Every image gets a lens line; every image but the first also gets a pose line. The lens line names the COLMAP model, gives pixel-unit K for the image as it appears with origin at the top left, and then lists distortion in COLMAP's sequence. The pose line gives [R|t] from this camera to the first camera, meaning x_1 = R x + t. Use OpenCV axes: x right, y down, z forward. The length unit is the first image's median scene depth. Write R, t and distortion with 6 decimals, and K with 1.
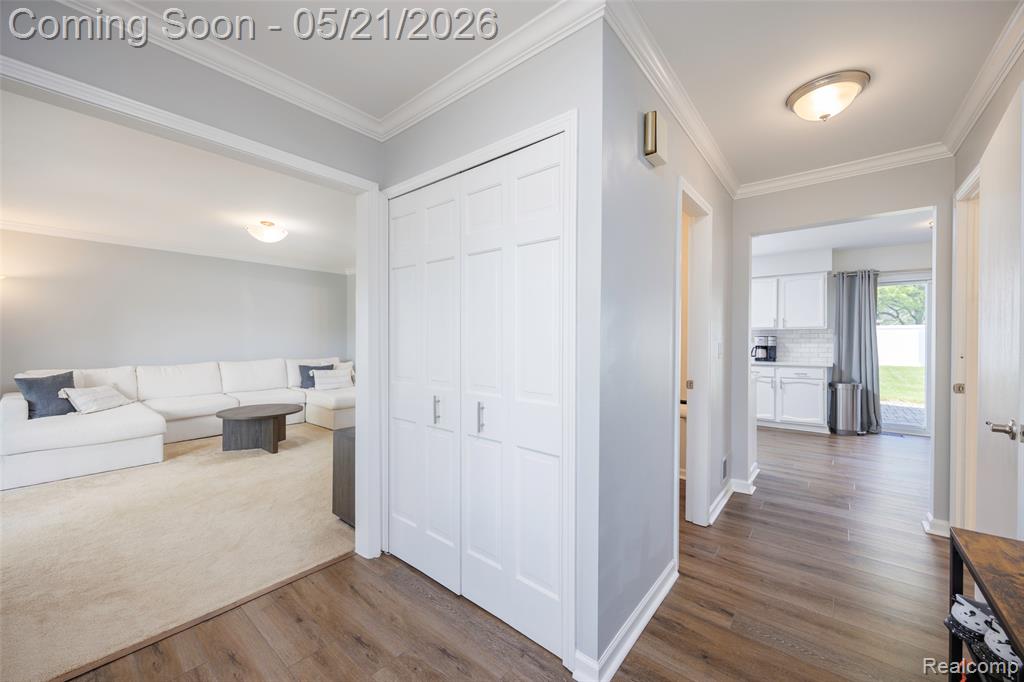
lens RADIAL K [[395.1, 0, 516.3], [0, 395.1, 342.0], [0, 0, 1]] dist [0.001893, -0.000018]
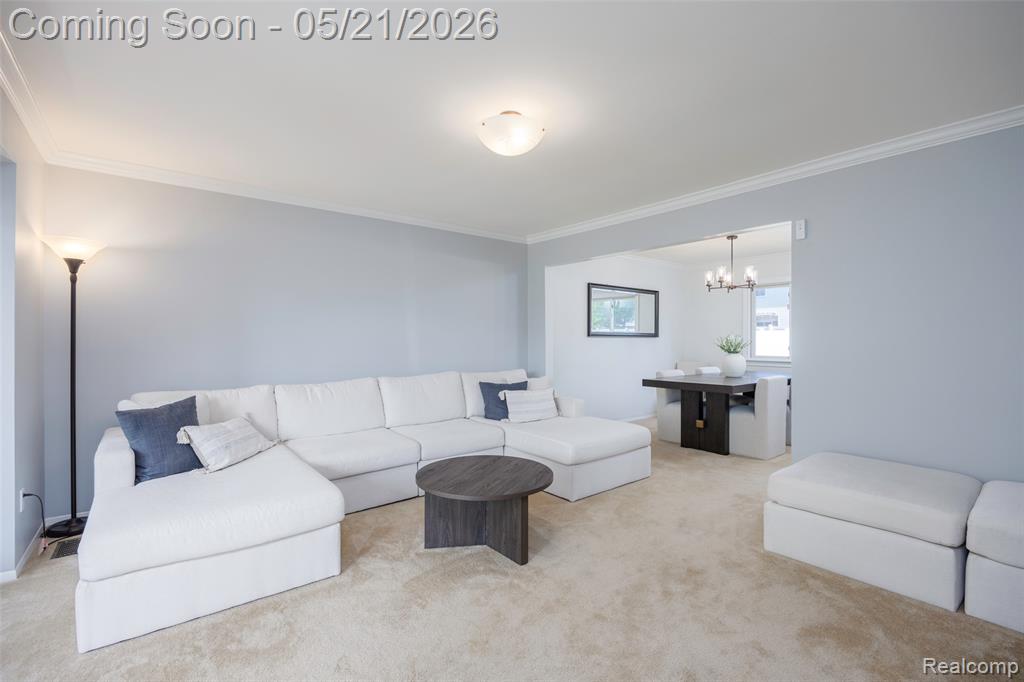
lens RADIAL K [[462.4, 0, 520.9], [0, 462.4, 340.7], [0, 0, 1]] dist [-0.003656, 0.000328]
pose [[0.979580, -0.005552, -0.200978, -0.476447], [0.004157, 0.999964, -0.007365, -0.004041], [0.201012, 0.006379, 0.979568, 0.396759]]
